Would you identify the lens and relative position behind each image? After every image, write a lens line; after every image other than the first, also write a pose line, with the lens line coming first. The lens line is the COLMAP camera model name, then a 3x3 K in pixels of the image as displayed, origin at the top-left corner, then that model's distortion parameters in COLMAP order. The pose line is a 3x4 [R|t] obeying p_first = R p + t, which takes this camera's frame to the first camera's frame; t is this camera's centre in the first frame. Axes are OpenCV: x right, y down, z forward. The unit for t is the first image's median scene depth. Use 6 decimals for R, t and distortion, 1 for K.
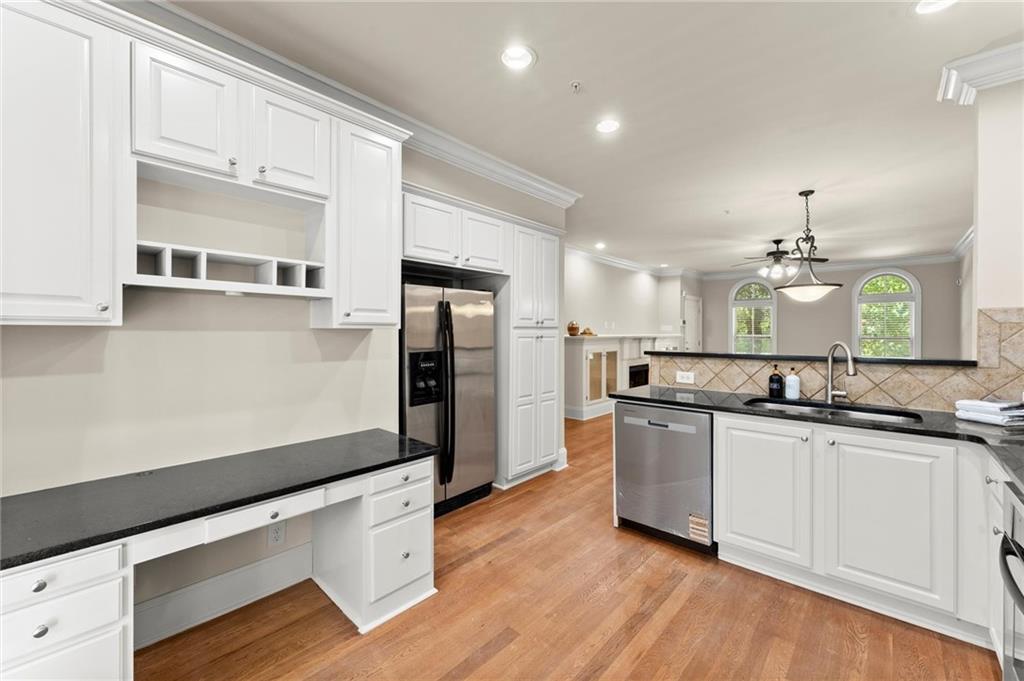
lens RADIAL K [[416.4, 0, 518.7], [0, 416.4, 333.6], [0, 0, 1]] dist [0.002912, 0.000003]
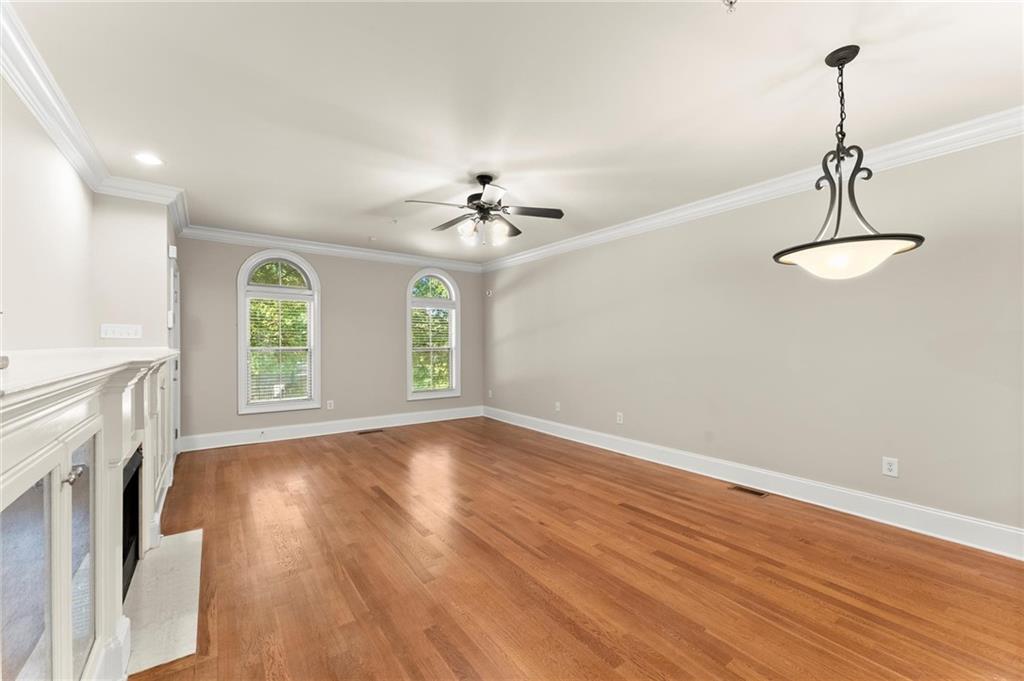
lens RADIAL K [[409.9, 0, 505.5], [0, 409.9, 355.9], [0, 0, 1]] dist [0.001932, -0.000015]
pose [[0.225121, -0.041214, 0.973459, 0.201475], [0.005457, 0.999143, 0.041040, -0.021357], [-0.974316, -0.003926, 0.225152, 1.827370]]
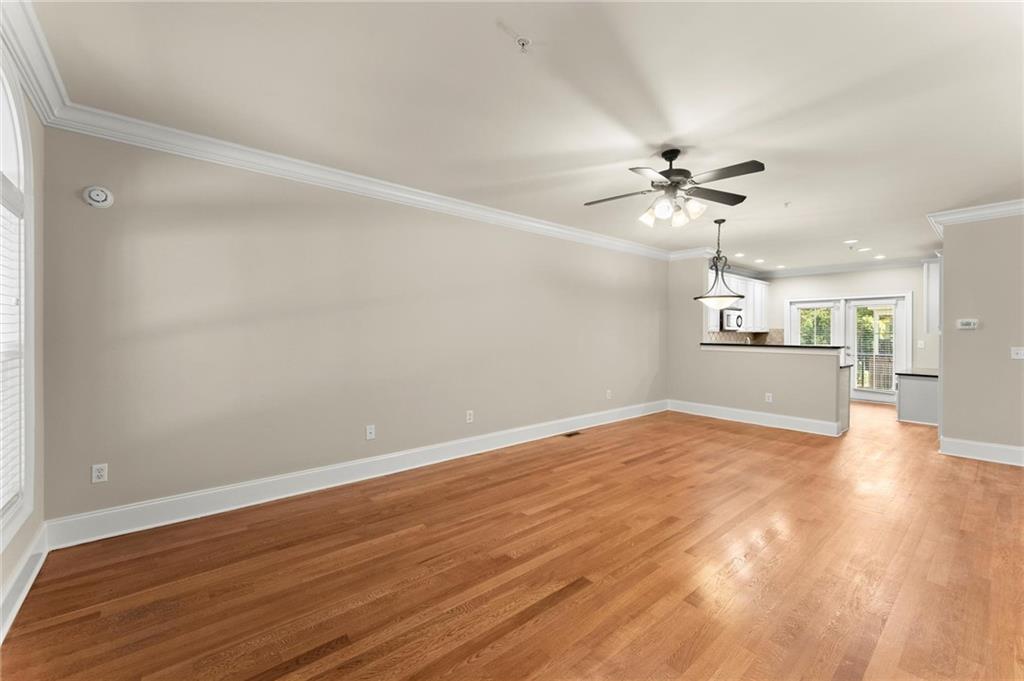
lens RADIAL K [[416.4, 0, 518.7], [0, 416.4, 333.6], [0, 0, 1]] dist [0.002912, 0.000003]
pose [[-0.989660, -0.001652, 0.143423, 1.604055], [-0.001945, 0.999996, -0.001906, 0.002158], [-0.143419, -0.002166, -0.989660, 3.314760]]
